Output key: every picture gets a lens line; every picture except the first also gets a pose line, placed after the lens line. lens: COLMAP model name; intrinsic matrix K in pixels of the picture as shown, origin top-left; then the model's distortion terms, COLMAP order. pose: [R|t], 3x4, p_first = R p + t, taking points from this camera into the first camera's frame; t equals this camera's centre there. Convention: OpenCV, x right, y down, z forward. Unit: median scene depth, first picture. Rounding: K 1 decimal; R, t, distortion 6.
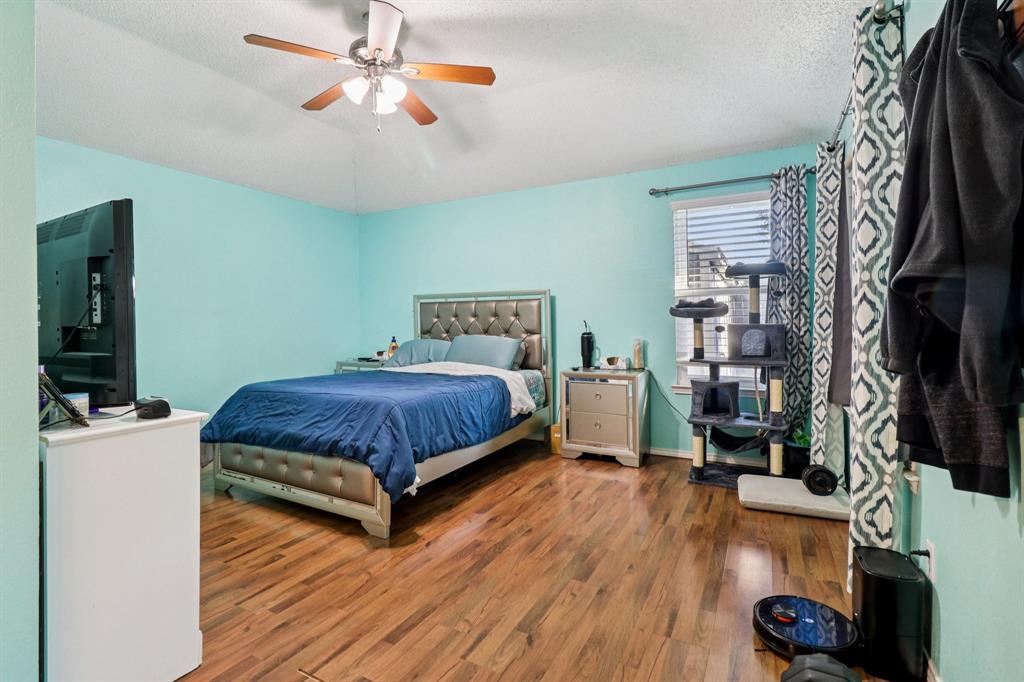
lens RADIAL K [[477.9, 0, 512.3], [0, 477.9, 311.9], [0, 0, 1]] dist [0.001467, -0.011517]
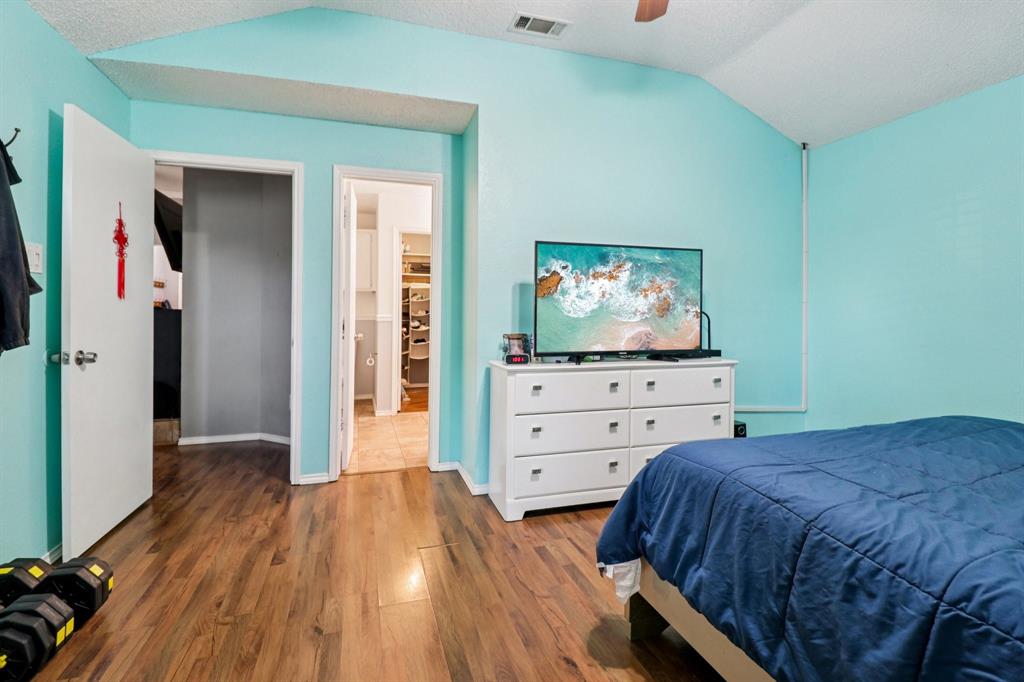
lens RADIAL K [[477.9, 0, 512.3], [0, 477.9, 311.9], [0, 0, 1]] dist [0.001467, -0.011517]
pose [[-0.689066, 0.005948, -0.724674, 0.250807], [0.022245, 0.999669, -0.012946, 0.022969], [0.724357, -0.025041, -0.688970, 1.053292]]
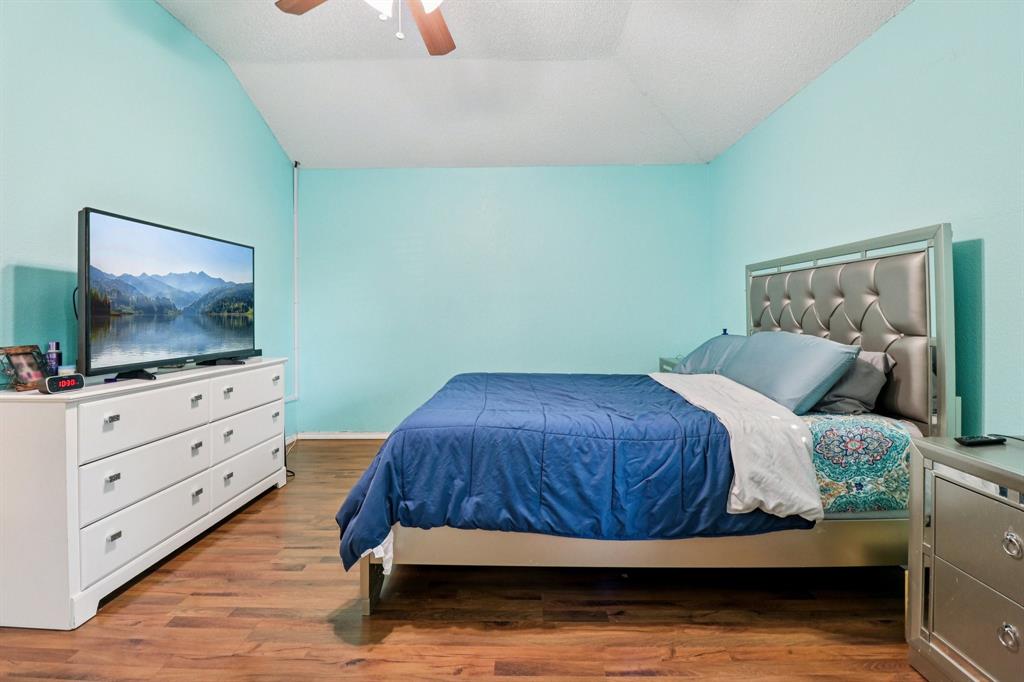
lens RADIAL K [[477.9, 0, 512.3], [0, 477.9, 311.9], [0, 0, 1]] dist [0.001467, -0.011517]
pose [[0.455403, 0.005479, -0.890268, 0.358999], [0.021544, 0.999620, 0.017172, 0.015047], [0.890025, -0.027000, 0.455112, 0.691487]]
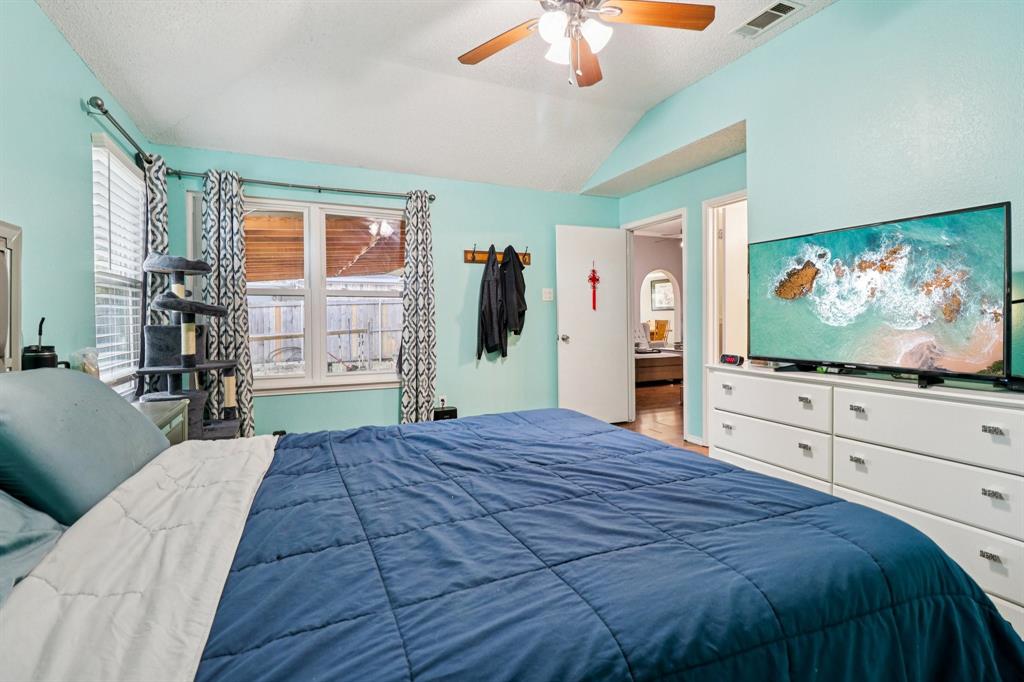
lens RADIAL K [[477.5, 0, 508.9], [0, 477.5, 318.4], [0, 0, 1]] dist [-0.002363, -0.014818]
pose [[-0.800523, 0.014847, 0.599118, -0.571881], [0.001683, 0.999745, -0.022526, 0.037924], [-0.599300, -0.017024, -0.800344, 1.444047]]
